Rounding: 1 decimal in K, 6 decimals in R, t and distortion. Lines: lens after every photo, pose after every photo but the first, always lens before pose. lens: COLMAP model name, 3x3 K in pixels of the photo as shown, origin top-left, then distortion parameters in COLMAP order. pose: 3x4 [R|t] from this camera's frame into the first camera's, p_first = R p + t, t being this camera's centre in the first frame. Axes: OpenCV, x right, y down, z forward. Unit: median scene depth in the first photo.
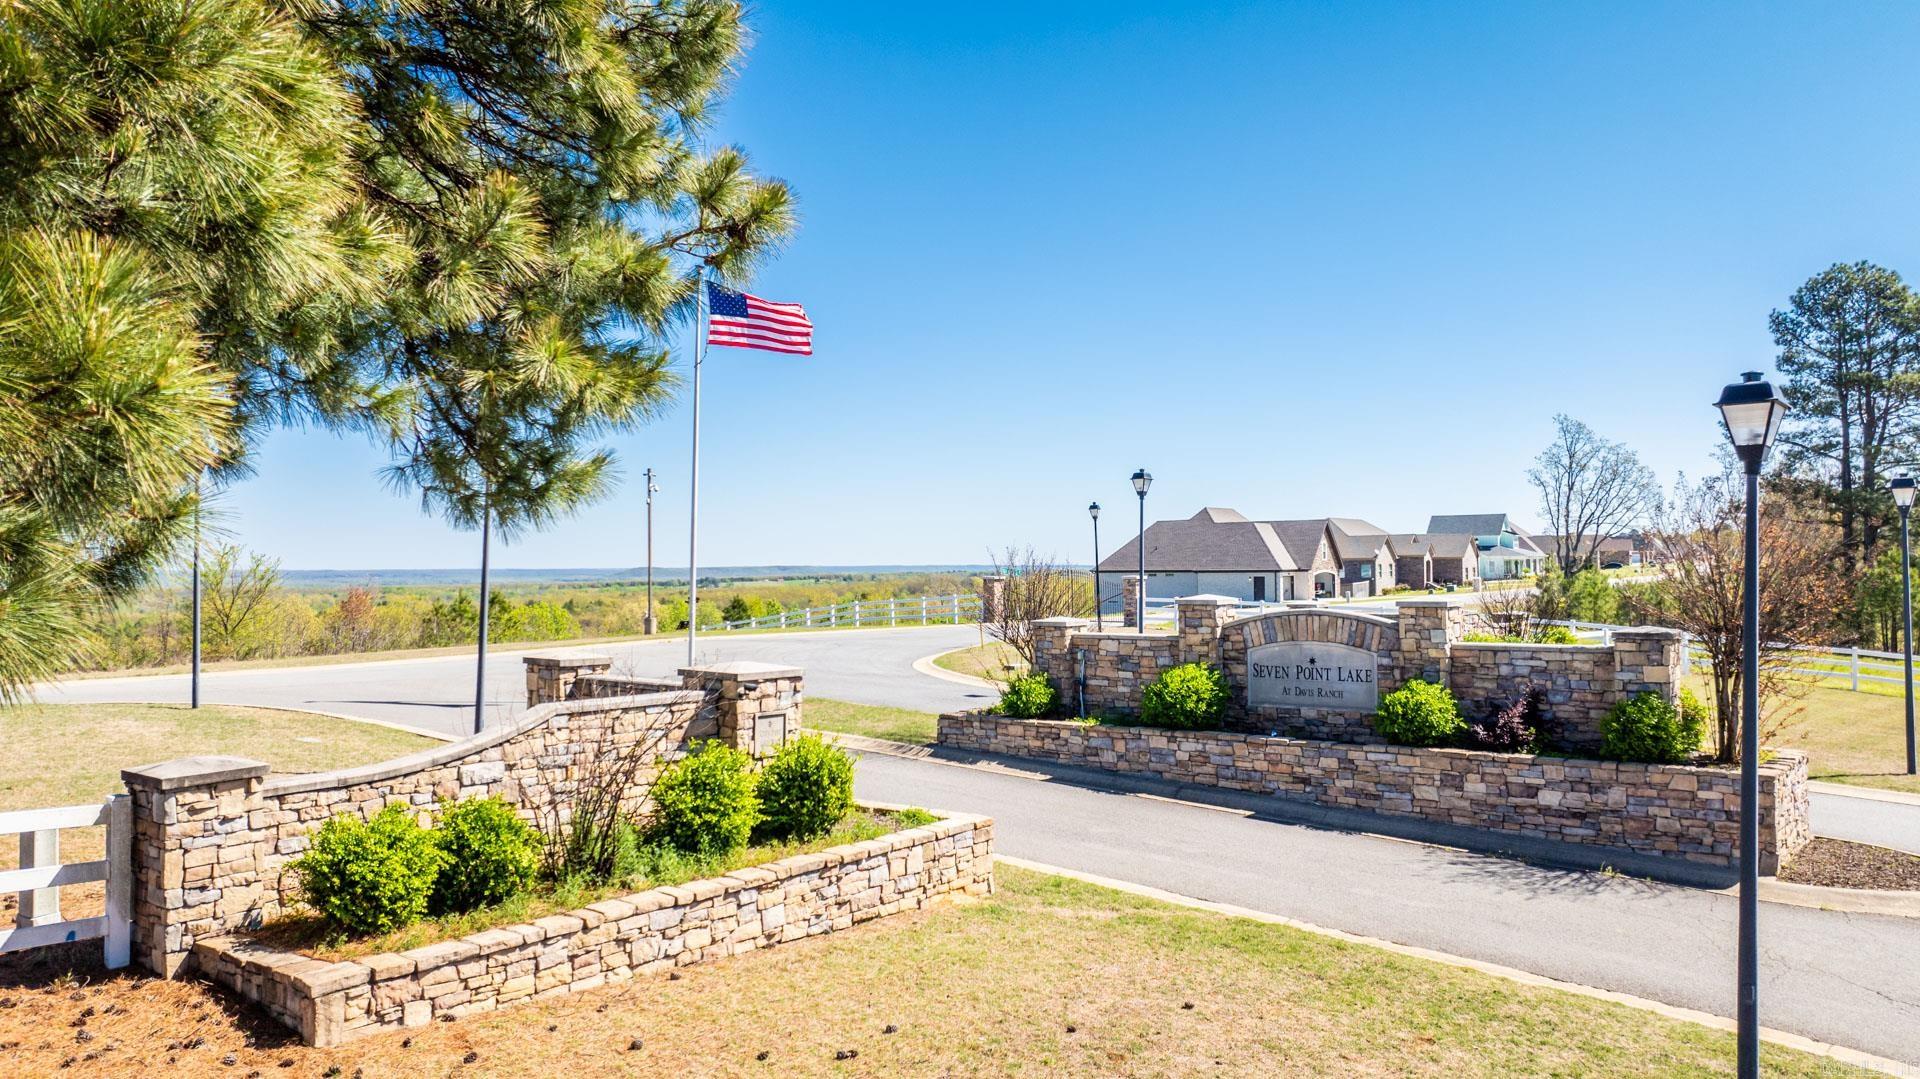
lens RADIAL K [[1359.7, 0, 960.0], [0, 1359.7, 539.5], [0, 0, 1]] dist [-0.022848, 0.001219]
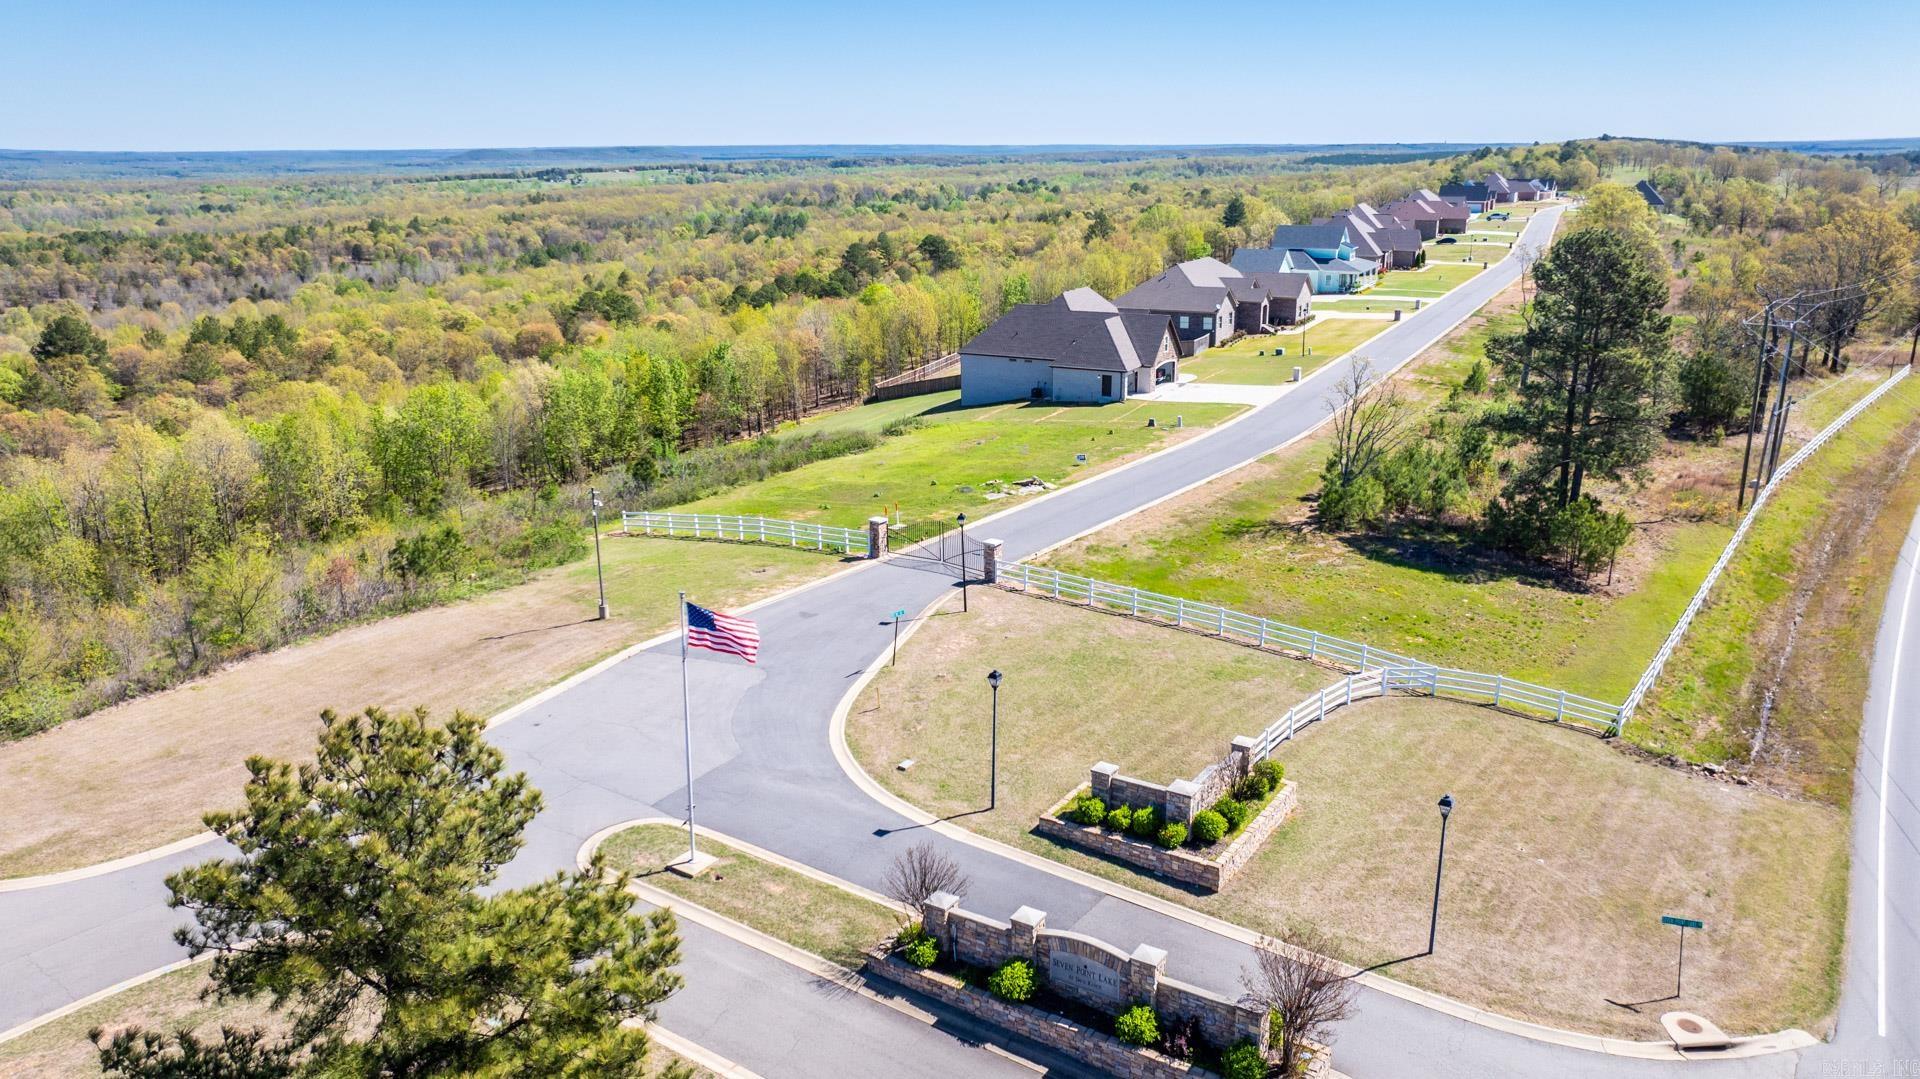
lens RADIAL K [[1359.7, 0, 960.0], [0, 1359.7, 539.5], [0, 0, 1]] dist [-0.022848, 0.001219]
pose [[0.995082, -0.026210, 0.095521, -0.009783], [-0.003461, 0.954565, 0.297982, -0.167175], [-0.098991, -0.296847, 0.949780, -0.085487]]
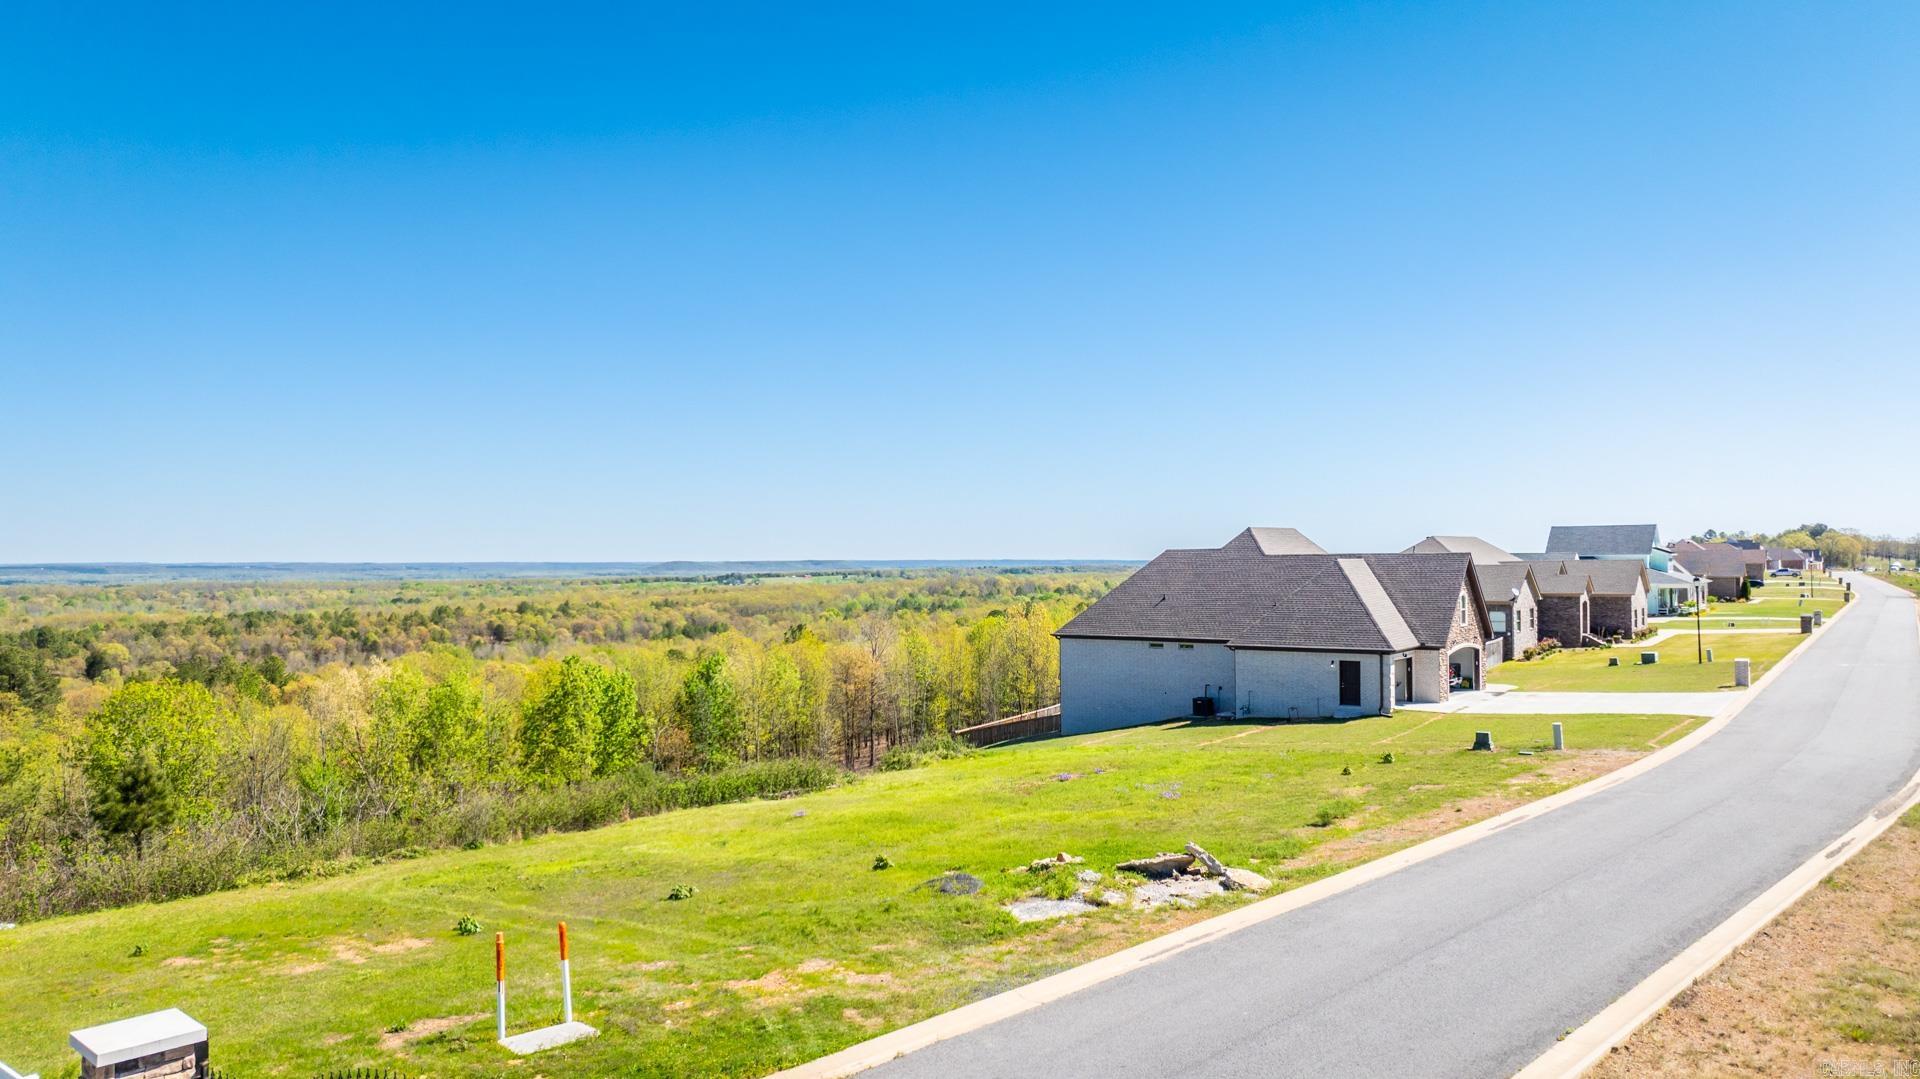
lens RADIAL K [[1359.7, 0, 960.0], [0, 1359.7, 539.5], [0, 0, 1]] dist [-0.022848, 0.001219]
pose [[0.999669, 0.002869, -0.025557, 0.075026], [-0.002764, 0.999988, 0.004125, -0.021603], [0.025569, -0.004053, 0.999665, 0.433618]]
